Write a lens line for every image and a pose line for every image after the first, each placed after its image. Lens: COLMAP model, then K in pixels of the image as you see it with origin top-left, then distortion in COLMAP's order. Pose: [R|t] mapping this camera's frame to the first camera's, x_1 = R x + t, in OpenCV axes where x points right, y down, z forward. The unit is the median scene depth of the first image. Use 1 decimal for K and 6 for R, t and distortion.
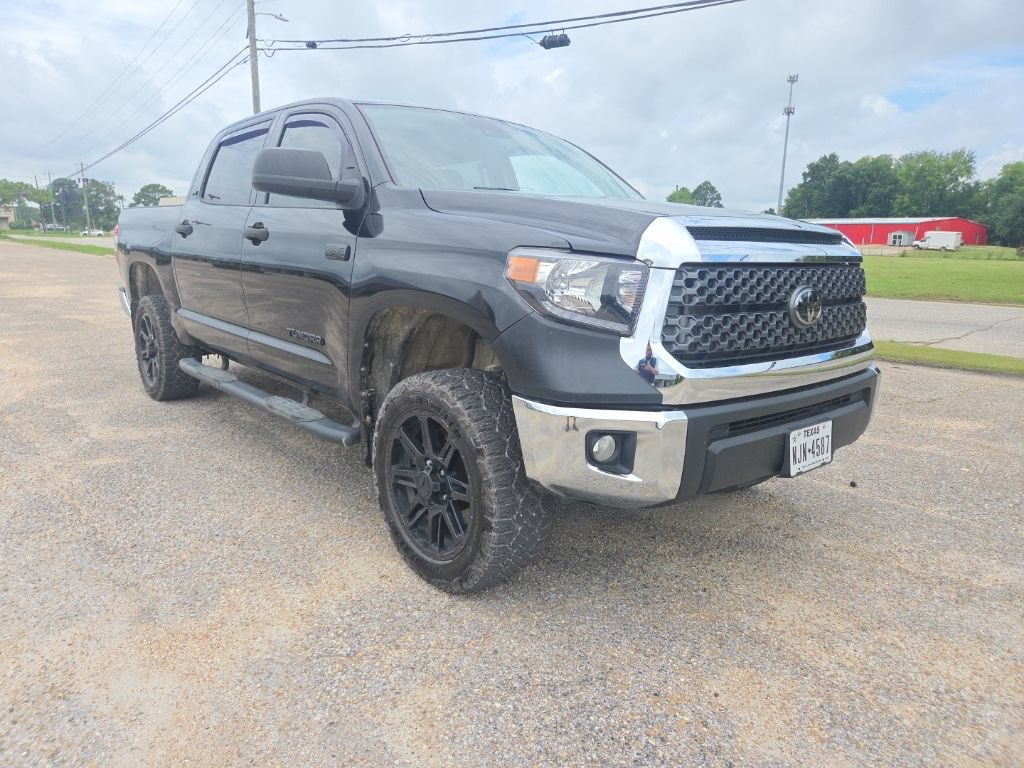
lens RADIAL K [[689.0, 0, 494.8], [0, 689.0, 372.8], [0, 0, 1]] dist [0.067400, -0.057712]
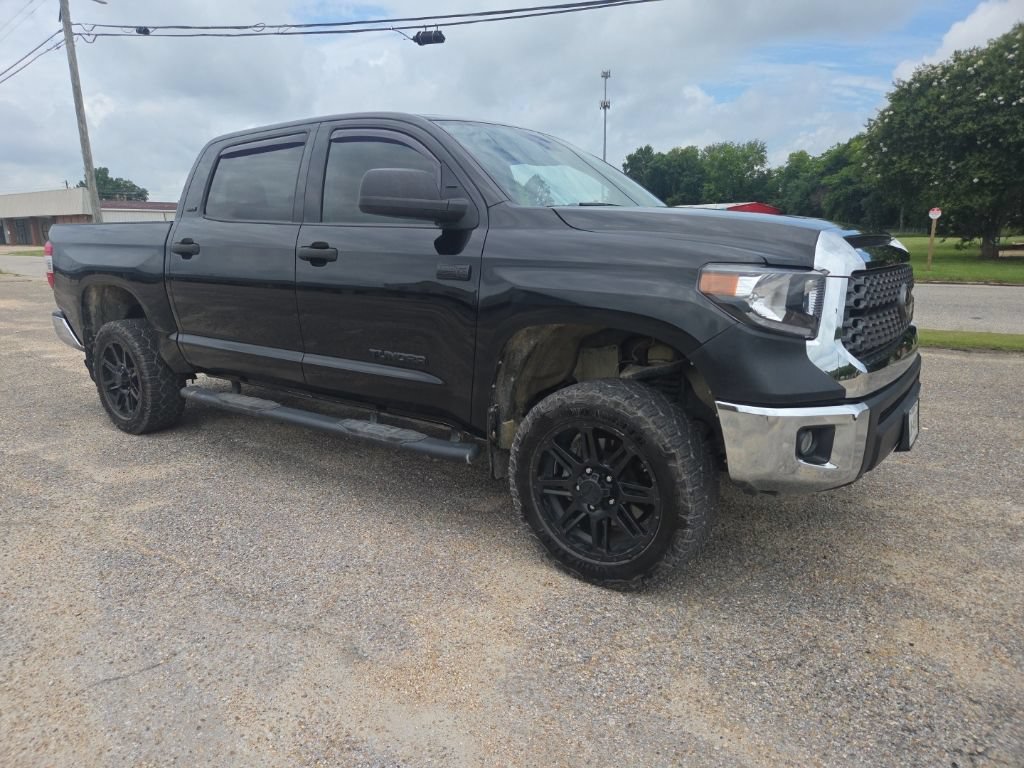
lens RADIAL K [[688.9, 0, 486.9], [0, 688.9, 378.7], [0, 0, 1]] dist [0.071194, -0.059204]
pose [[0.975173, -0.077809, 0.207326, -0.427270], [0.074141, 0.996924, 0.025416, -0.044065], [-0.208666, -0.009413, 0.977942, 0.009409]]
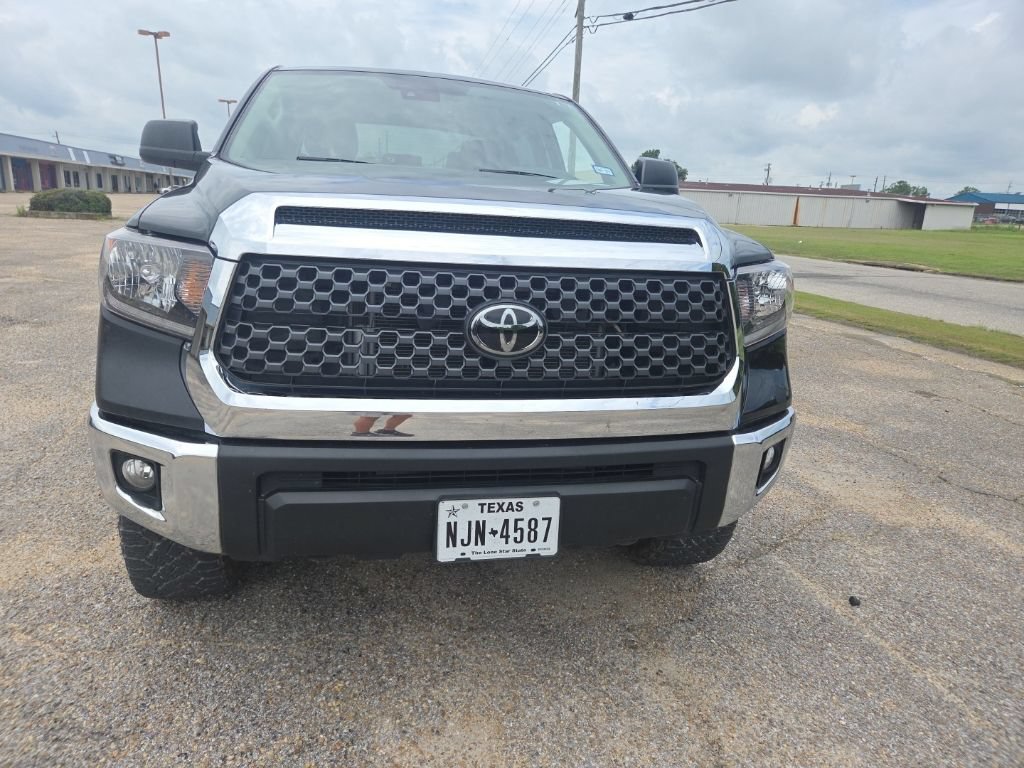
lens RADIAL K [[684.2, 0, 495.6], [0, 684.2, 379.2], [0, 0, 1]] dist [0.070025, -0.055213]
pose [[0.884871, 0.135423, -0.445717, 0.671276], [-0.117317, 0.990756, 0.068115, -0.081586], [0.450821, -0.007983, 0.892579, 0.343364]]
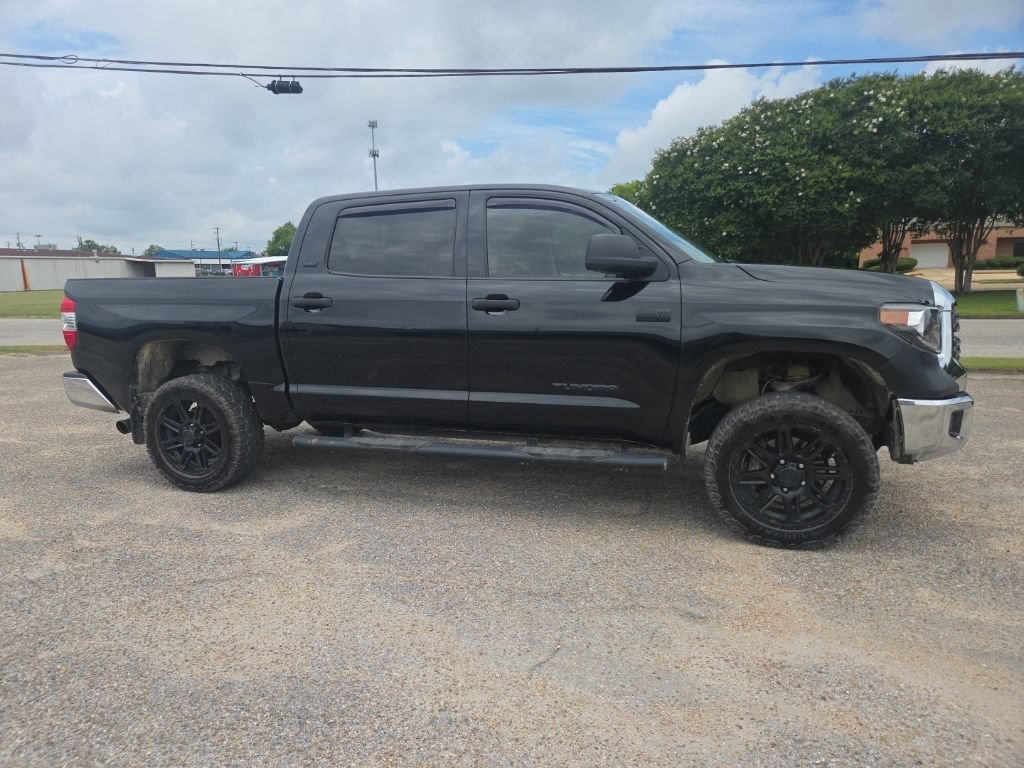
lens RADIAL K [[691.3, 0, 490.8], [0, 691.3, 389.2], [0, 0, 1]] dist [0.070398, -0.063272]
pose [[0.853764, -0.124425, 0.505575, -1.207978], [0.137378, 0.990449, 0.011766, -0.103289], [-0.502210, 0.059410, 0.862702, 0.077262]]
